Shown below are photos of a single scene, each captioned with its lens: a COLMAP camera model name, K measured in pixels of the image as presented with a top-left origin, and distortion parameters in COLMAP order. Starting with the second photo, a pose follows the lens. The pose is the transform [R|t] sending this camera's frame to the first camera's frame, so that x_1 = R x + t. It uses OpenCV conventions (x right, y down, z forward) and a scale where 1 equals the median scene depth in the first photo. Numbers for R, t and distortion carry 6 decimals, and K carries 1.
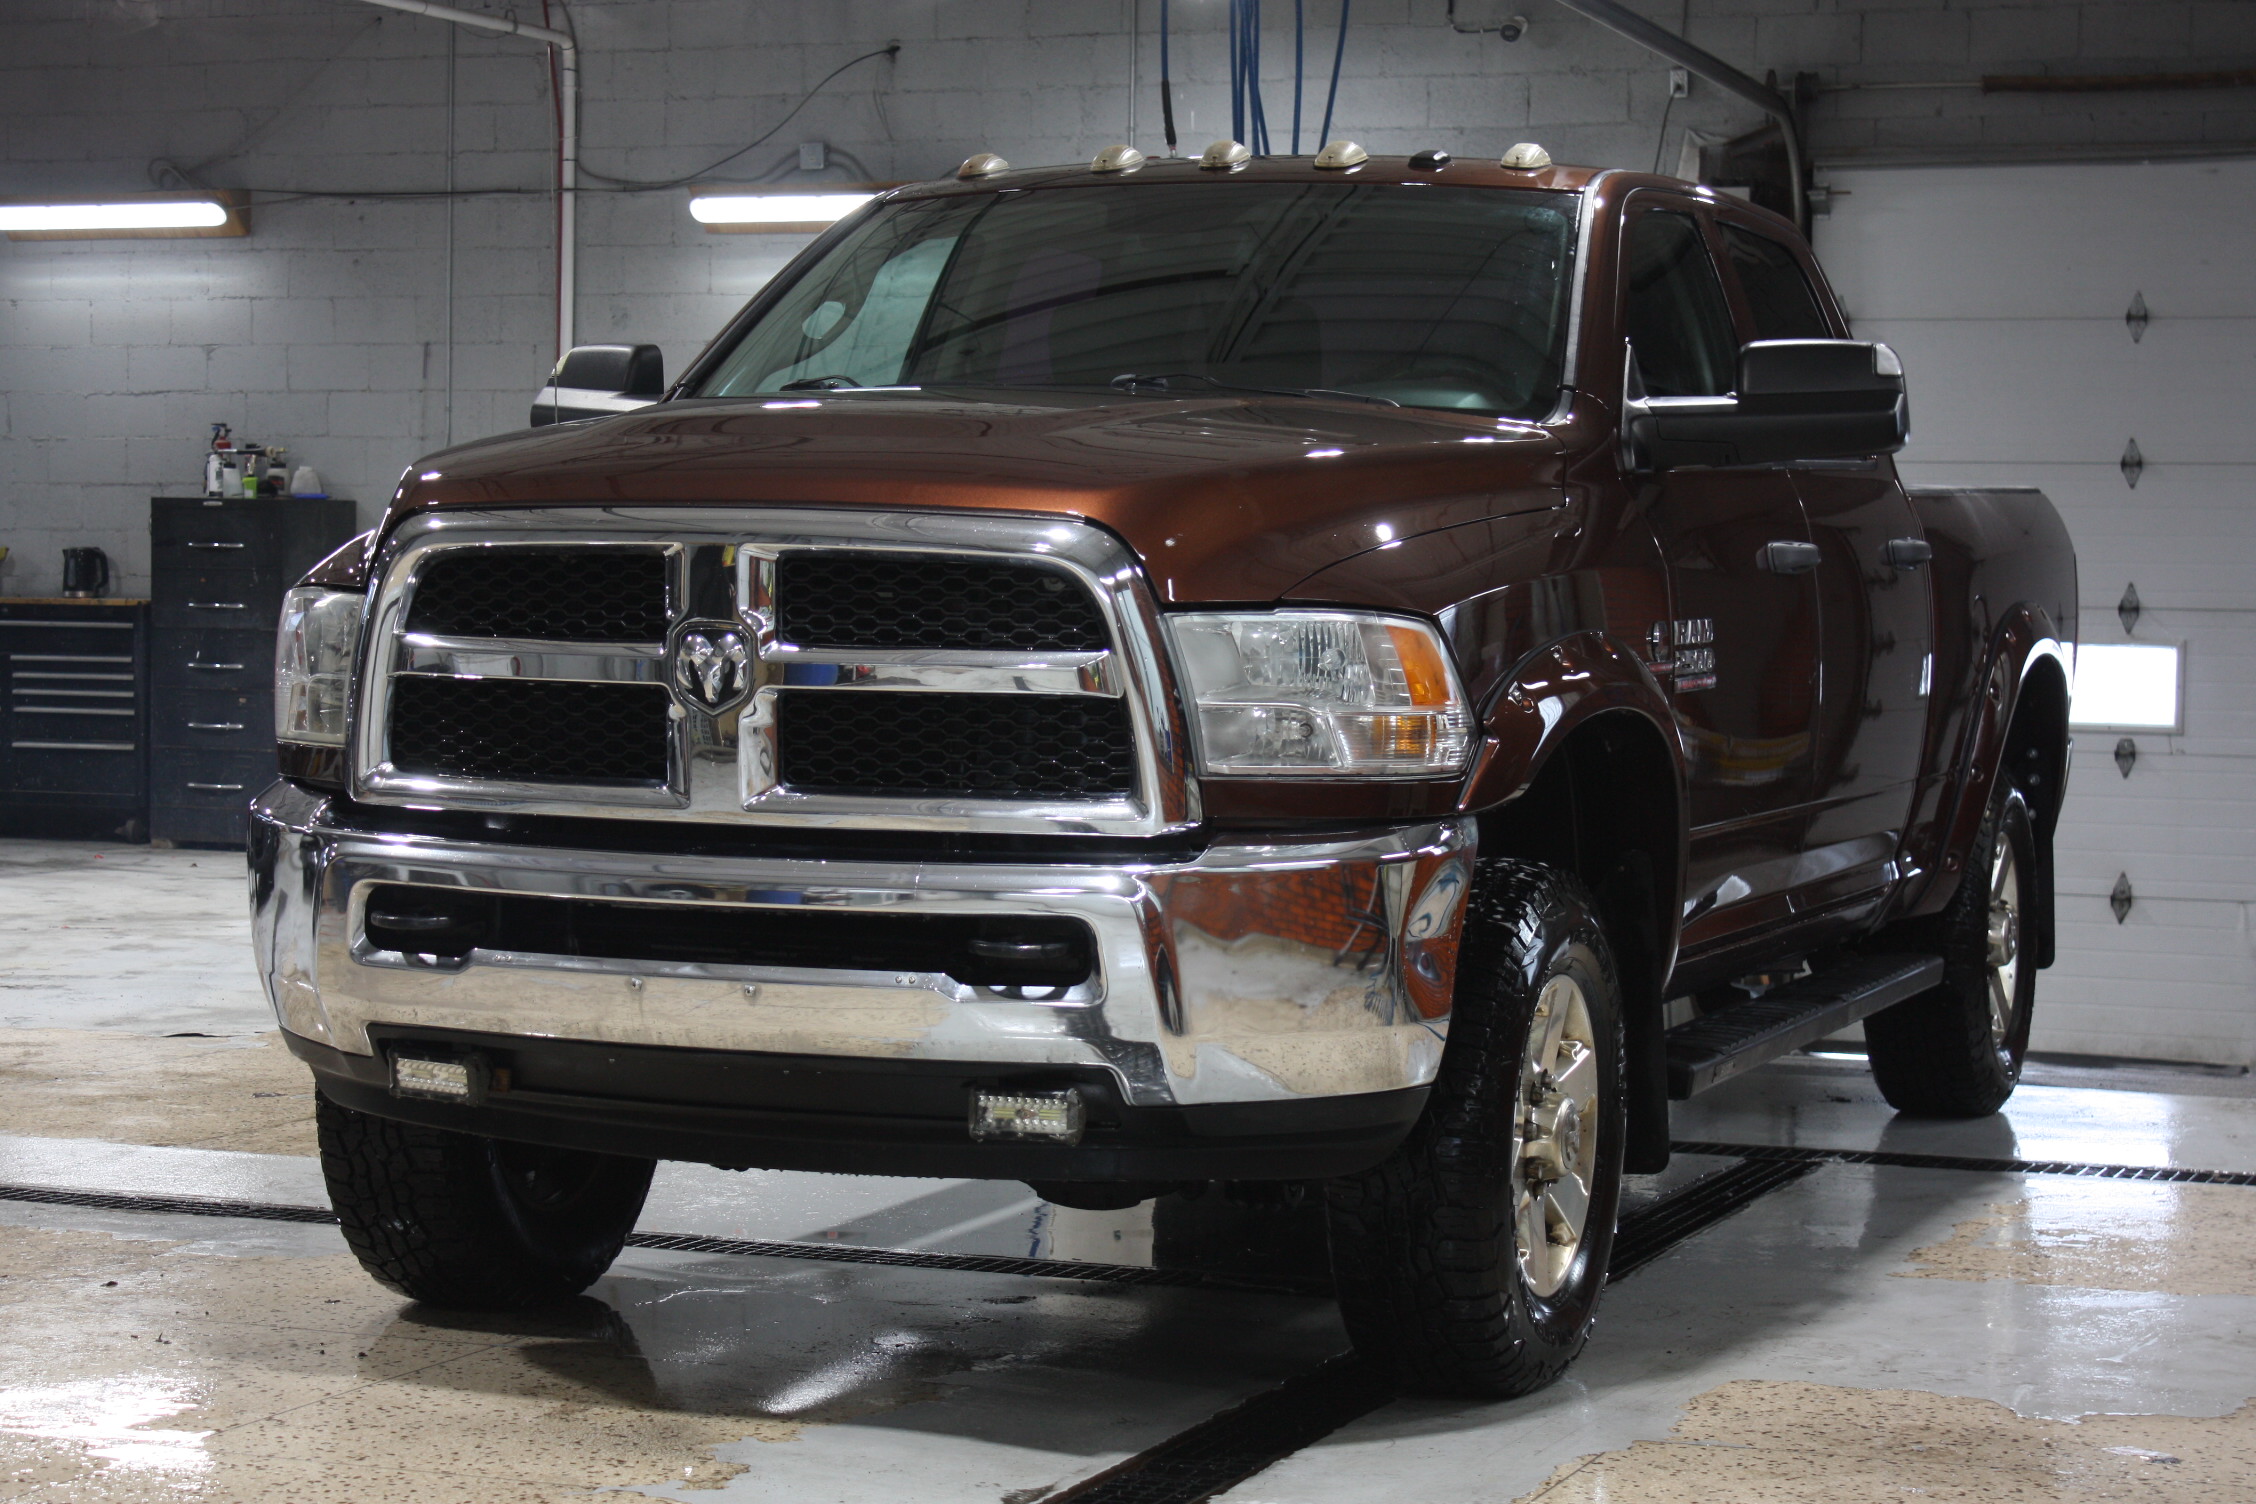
lens RADIAL K [[4413.2, 0, 1126.2], [0, 4413.2, 757.9], [0, 0, 1]] dist [0.037580, 0.000000]
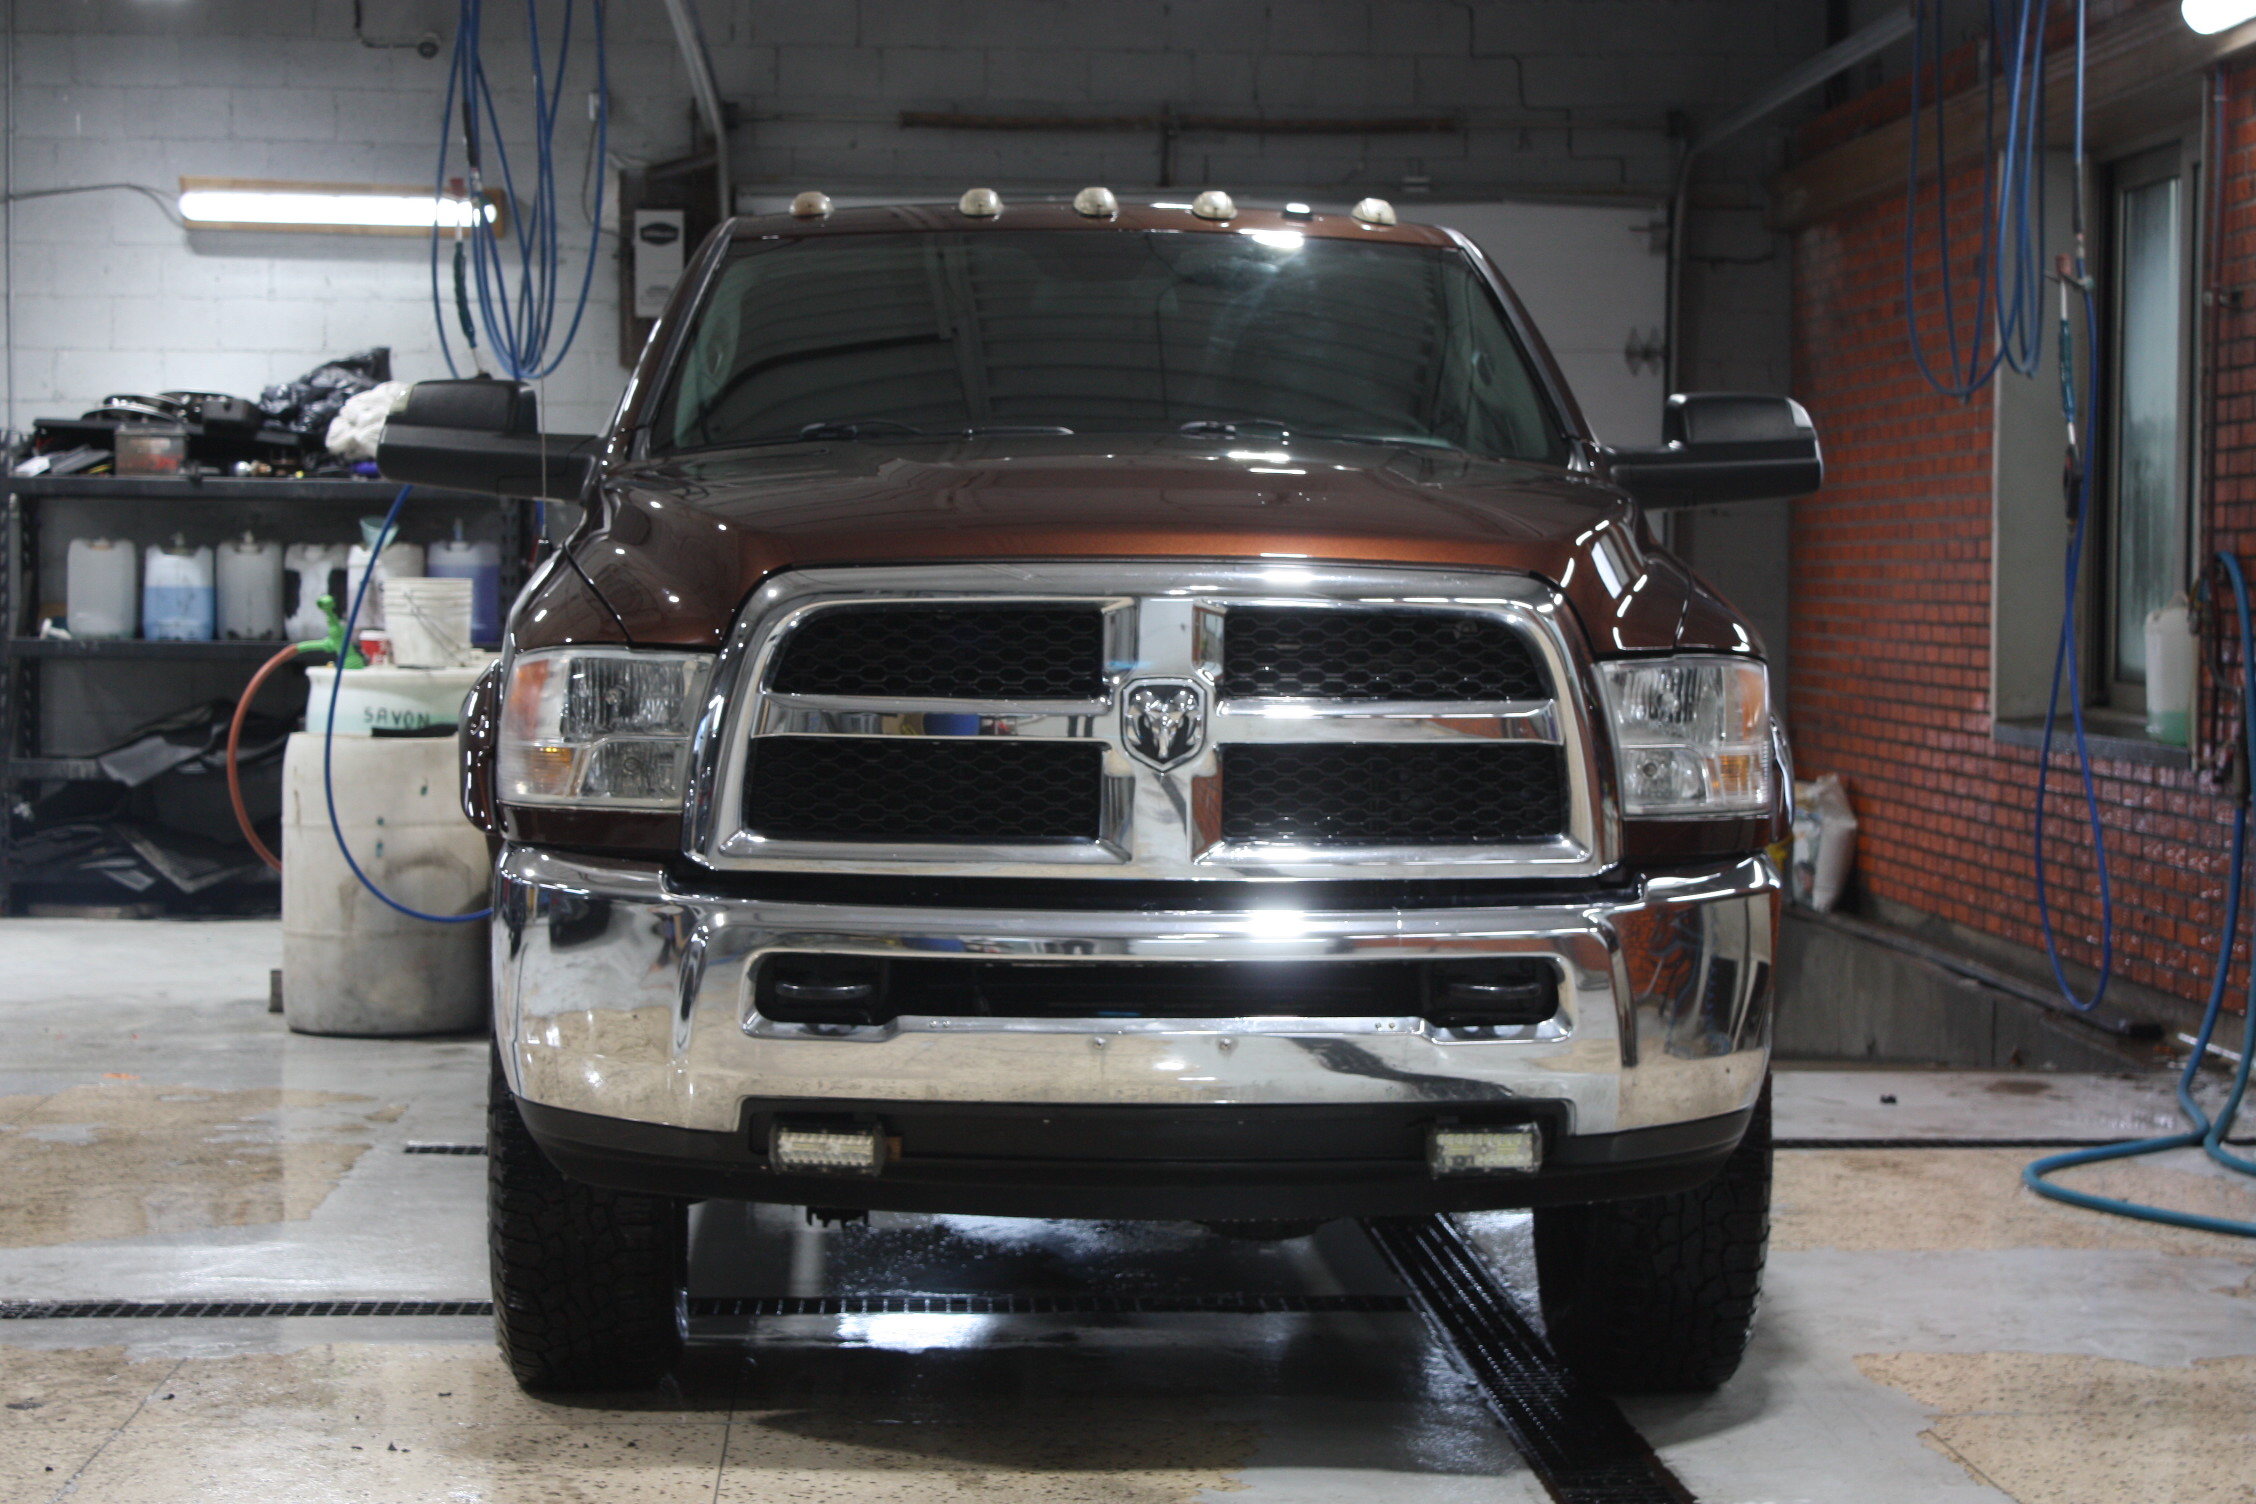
lens RADIAL K [[4413.2, 0, 1128.8], [0, 4413.2, 747.1], [0, 0, 1]] dist [0.037580, 0.000000]
pose [[0.914152, -0.023803, 0.404672, -0.486535], [0.024895, 0.999687, 0.002565, -0.017125], [-0.404606, 0.007729, 0.914458, 0.083931]]
